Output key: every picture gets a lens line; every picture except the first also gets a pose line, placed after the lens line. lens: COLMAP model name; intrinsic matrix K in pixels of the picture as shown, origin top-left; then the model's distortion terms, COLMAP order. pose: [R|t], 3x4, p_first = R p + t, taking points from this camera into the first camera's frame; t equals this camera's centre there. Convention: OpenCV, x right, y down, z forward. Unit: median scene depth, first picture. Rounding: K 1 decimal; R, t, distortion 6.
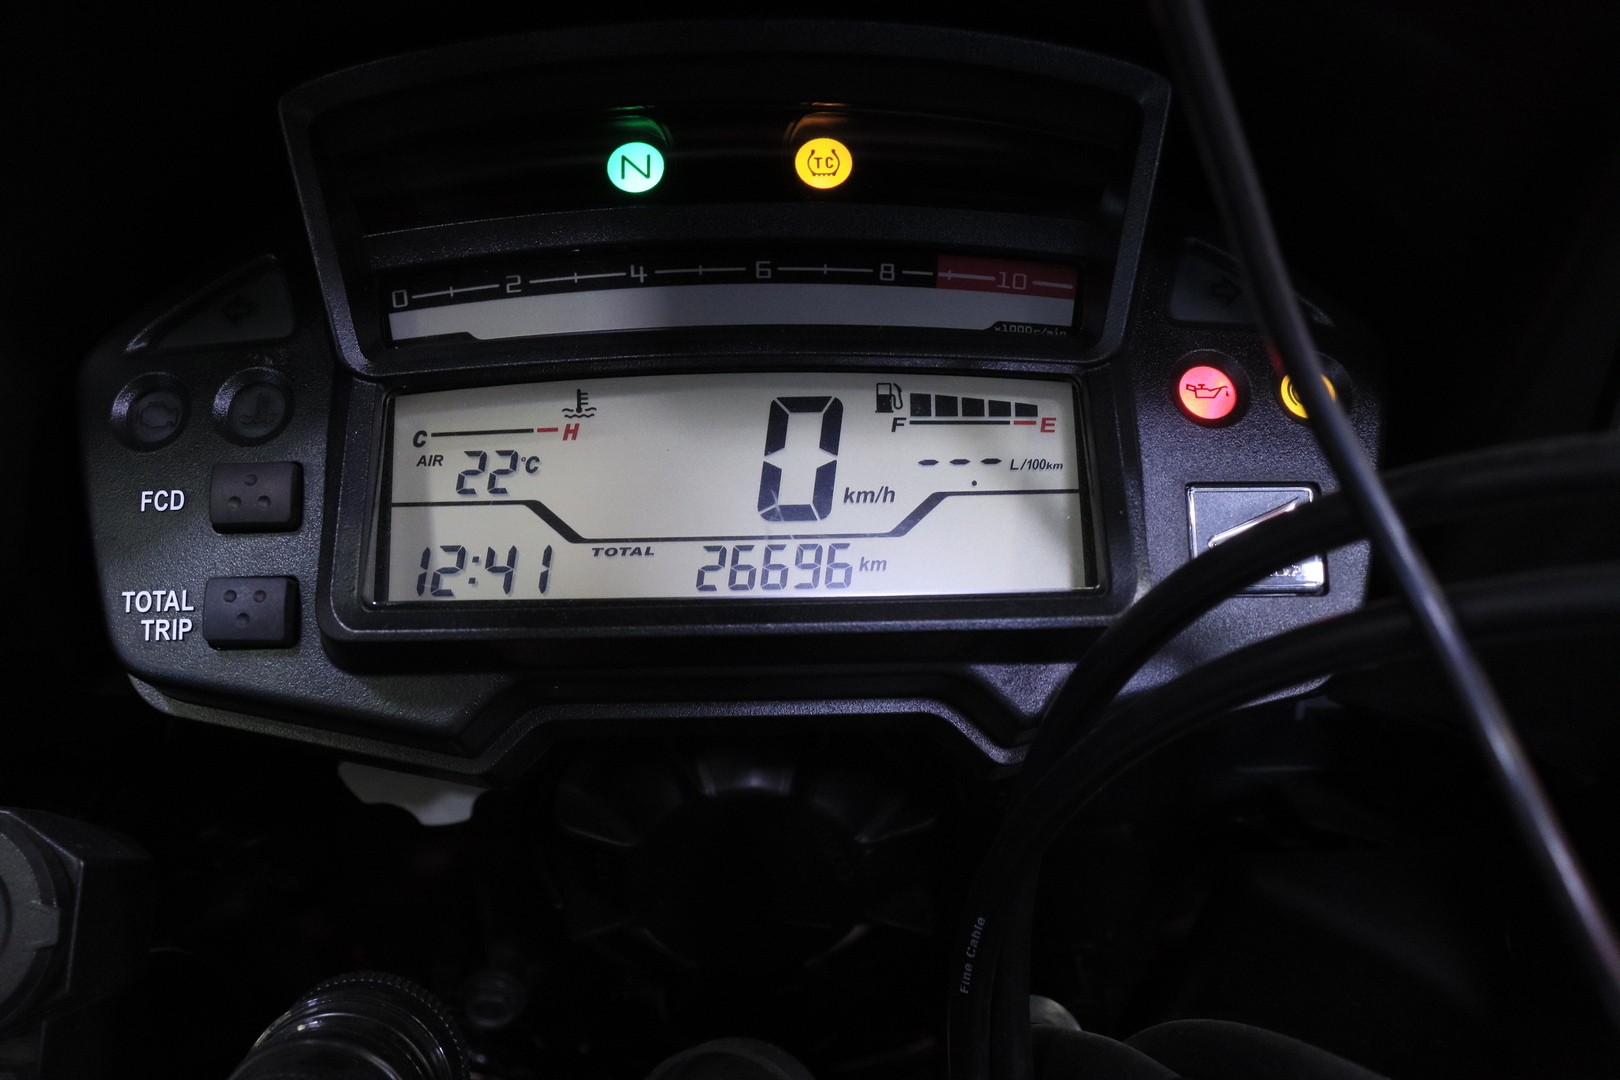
lens RADIAL K [[1810.4, 0, 810.0], [0, 1810.4, 540.0], [0, 0, 1]] dist [-0.000486, -0.000507]
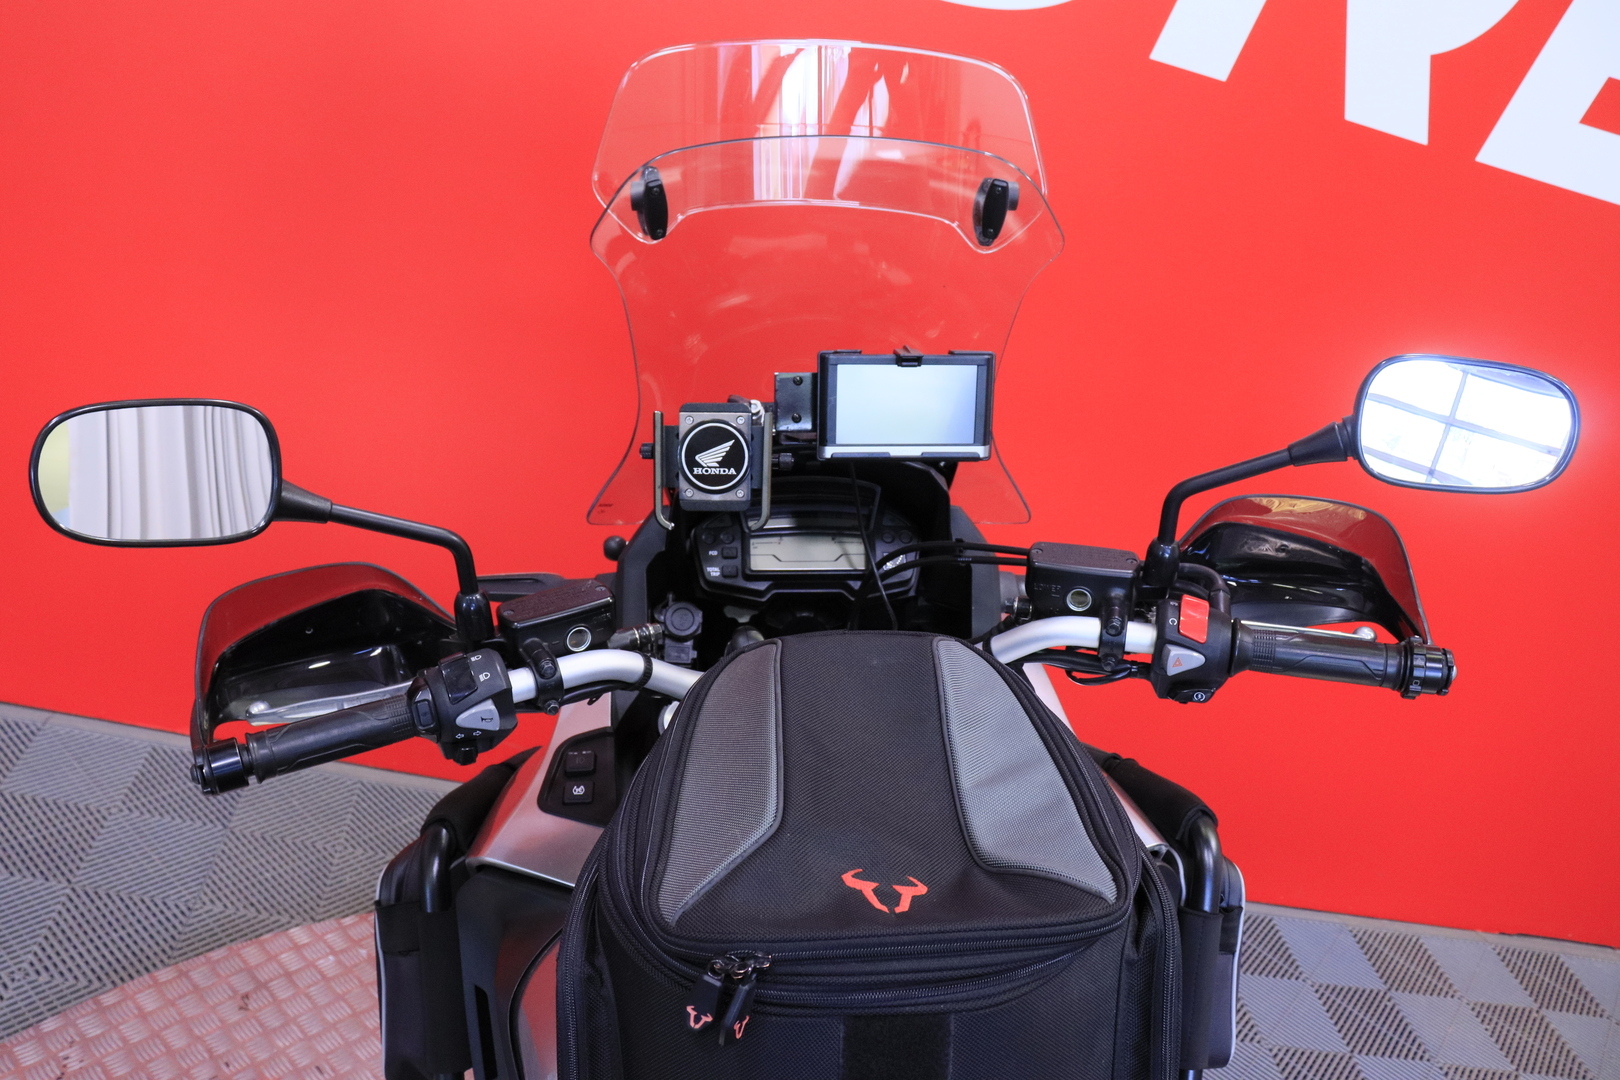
lens RADIAL K [[1364.5, 0, 810.0], [0, 1364.5, 540.0], [0, 0, 1]] dist [-0.000674, -0.000237]
pose [[0.999733, 0.016646, 0.016001, -0.109651], [-0.015415, 0.997127, -0.074166, 0.267578], [-0.017189, 0.073900, 0.997118, -3.568307]]
